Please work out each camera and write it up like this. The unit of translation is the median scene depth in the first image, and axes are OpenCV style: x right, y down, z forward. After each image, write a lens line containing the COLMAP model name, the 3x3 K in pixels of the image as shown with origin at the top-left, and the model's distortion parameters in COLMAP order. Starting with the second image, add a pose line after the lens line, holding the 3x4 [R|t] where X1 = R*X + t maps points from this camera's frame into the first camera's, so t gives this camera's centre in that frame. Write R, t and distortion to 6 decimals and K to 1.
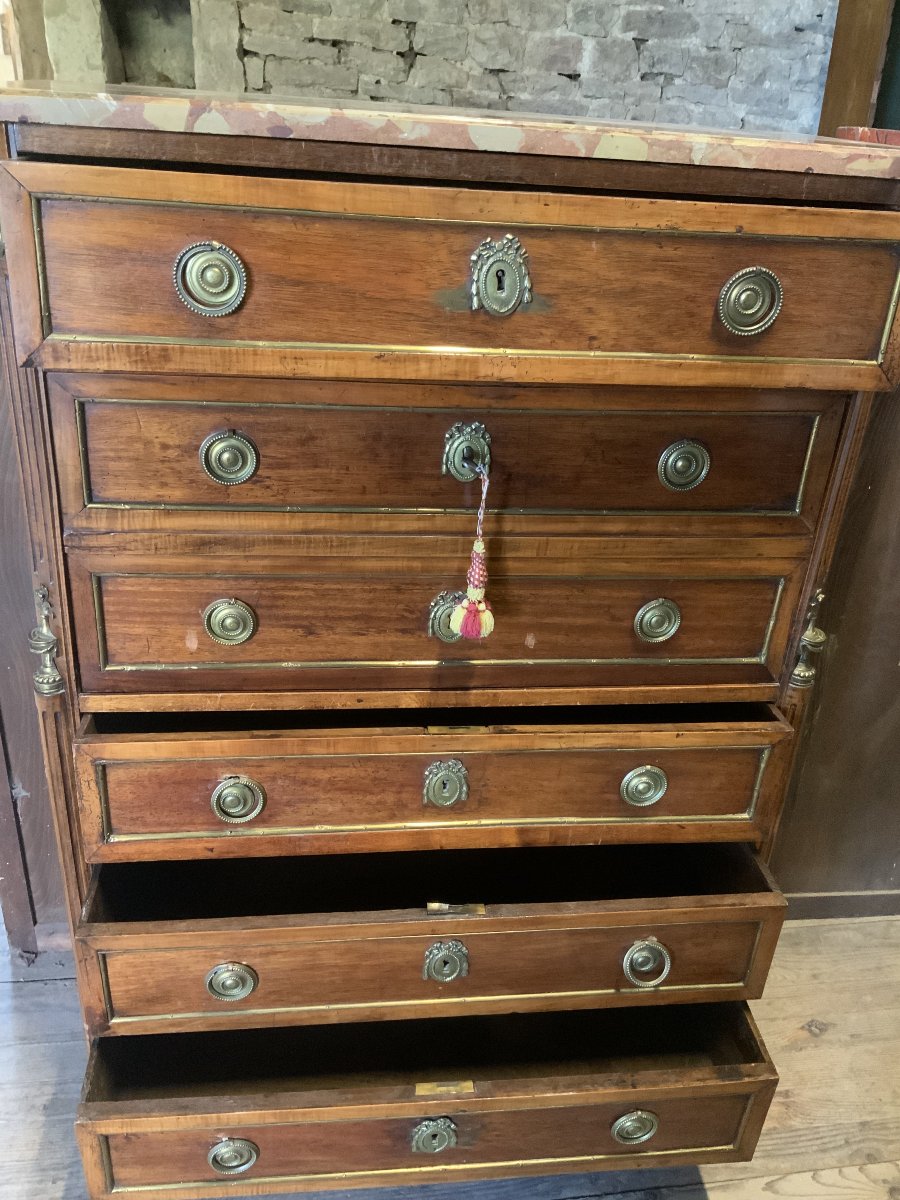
lens RADIAL K [[989.1, 0, 450.0], [0, 989.1, 600.0], [0, 0, 1]] dist [0.068520, -0.148091]
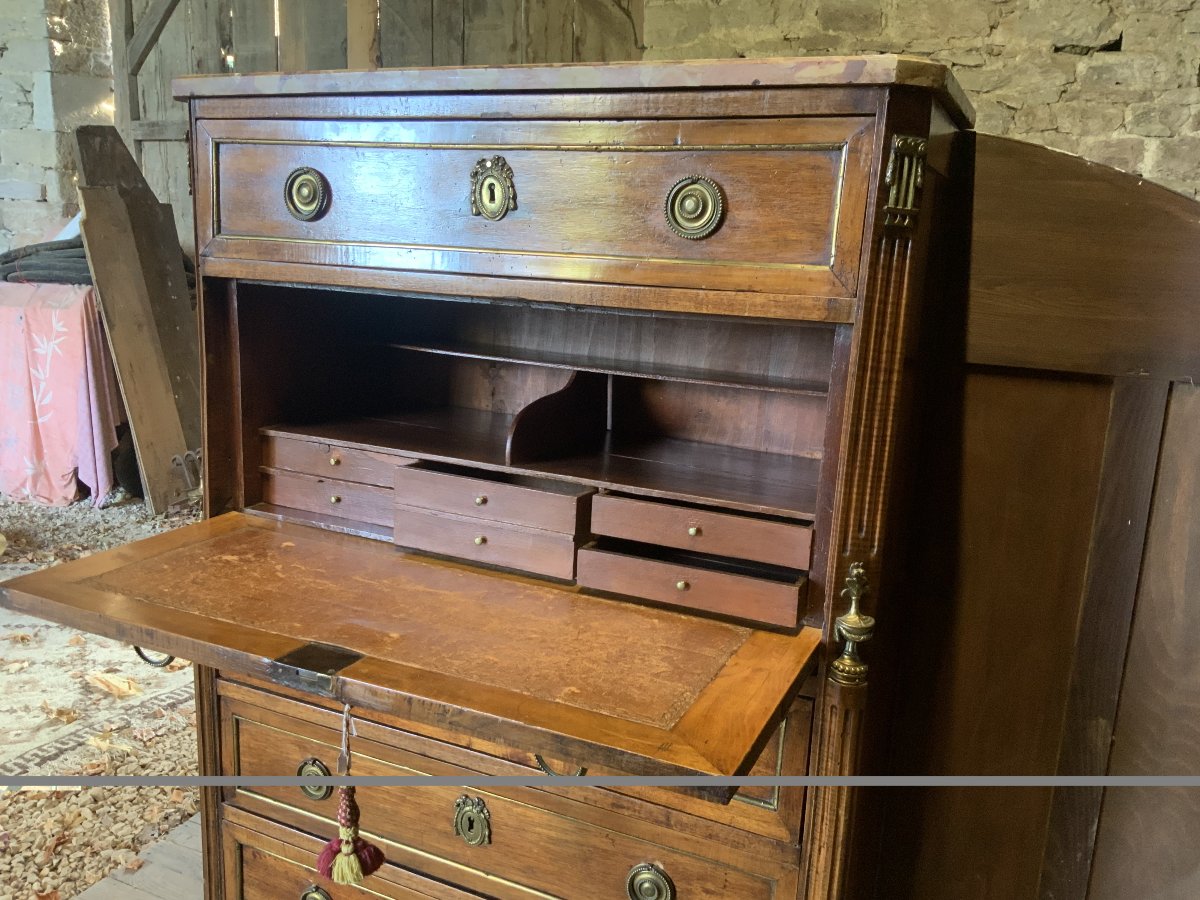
lens RADIAL K [[990.2, 0, 597.2], [0, 990.2, 447.5], [0, 0, 1]] dist [0.029055, -0.072460]
pose [[0.819263, 0.092524, -0.565904, 0.804111], [-0.259330, 0.939987, -0.221750, 0.176451], [0.511425, 0.328428, 0.794091, 0.229552]]
